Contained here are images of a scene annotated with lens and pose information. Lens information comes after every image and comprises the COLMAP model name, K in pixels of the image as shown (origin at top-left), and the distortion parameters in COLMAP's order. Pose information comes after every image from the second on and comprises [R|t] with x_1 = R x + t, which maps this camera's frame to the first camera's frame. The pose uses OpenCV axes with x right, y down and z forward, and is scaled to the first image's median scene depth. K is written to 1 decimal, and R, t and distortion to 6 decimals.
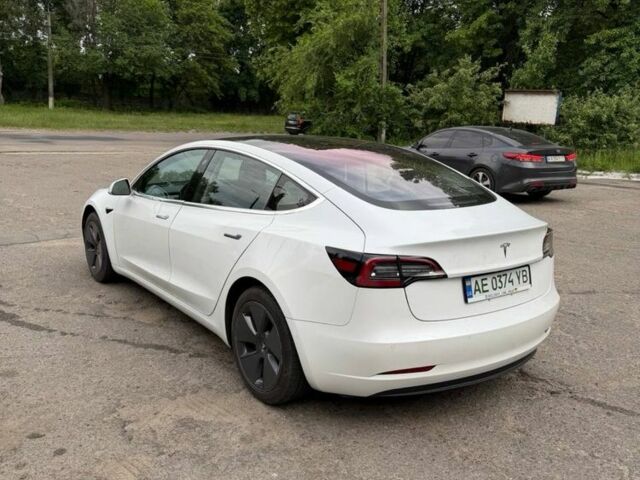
lens RADIAL K [[608.8, 0, 339.4], [0, 608.8, 246.7], [0, 0, 1]] dist [0.016050, 0.000000]
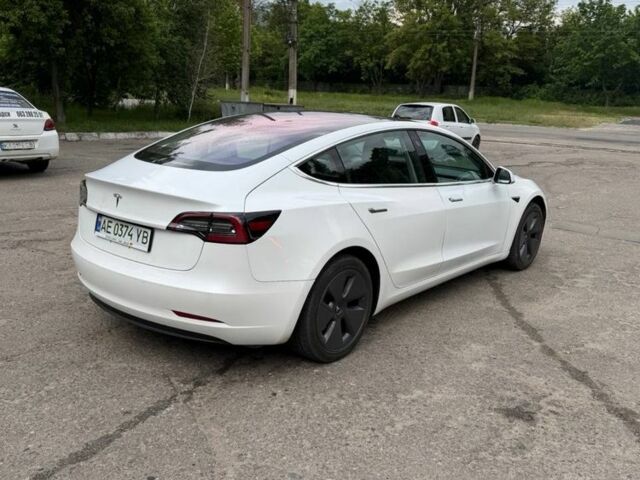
lens RADIAL K [[608.8, 0, 314.3], [0, 608.8, 236.1], [0, 0, 1]] dist [0.016050, 0.000000]
pose [[0.225096, 0.202488, -0.953064, 1.249209], [-0.242259, 0.959080, 0.146549, -0.158969], [0.943739, 0.197901, 0.264939, 0.942853]]
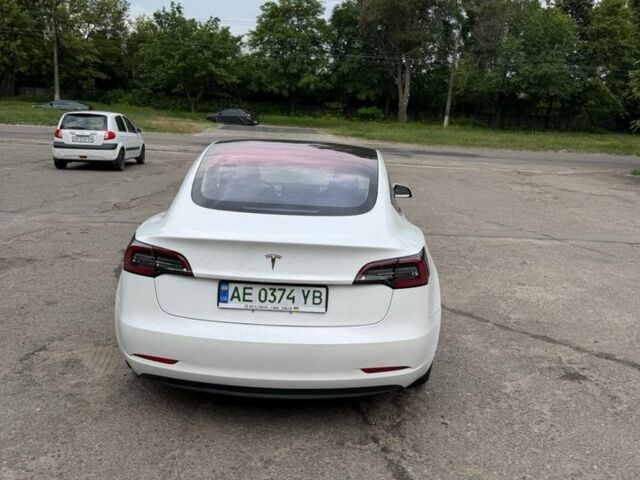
lens RADIAL K [[608.8, 0, 306.9], [0, 608.8, 245.5], [0, 0, 1]] dist [0.016050, 0.000000]
pose [[0.787273, 0.136045, -0.601409, 0.771613], [-0.155251, 0.987669, 0.020190, -0.040038], [0.596740, 0.077474, 0.798686, 0.260650]]
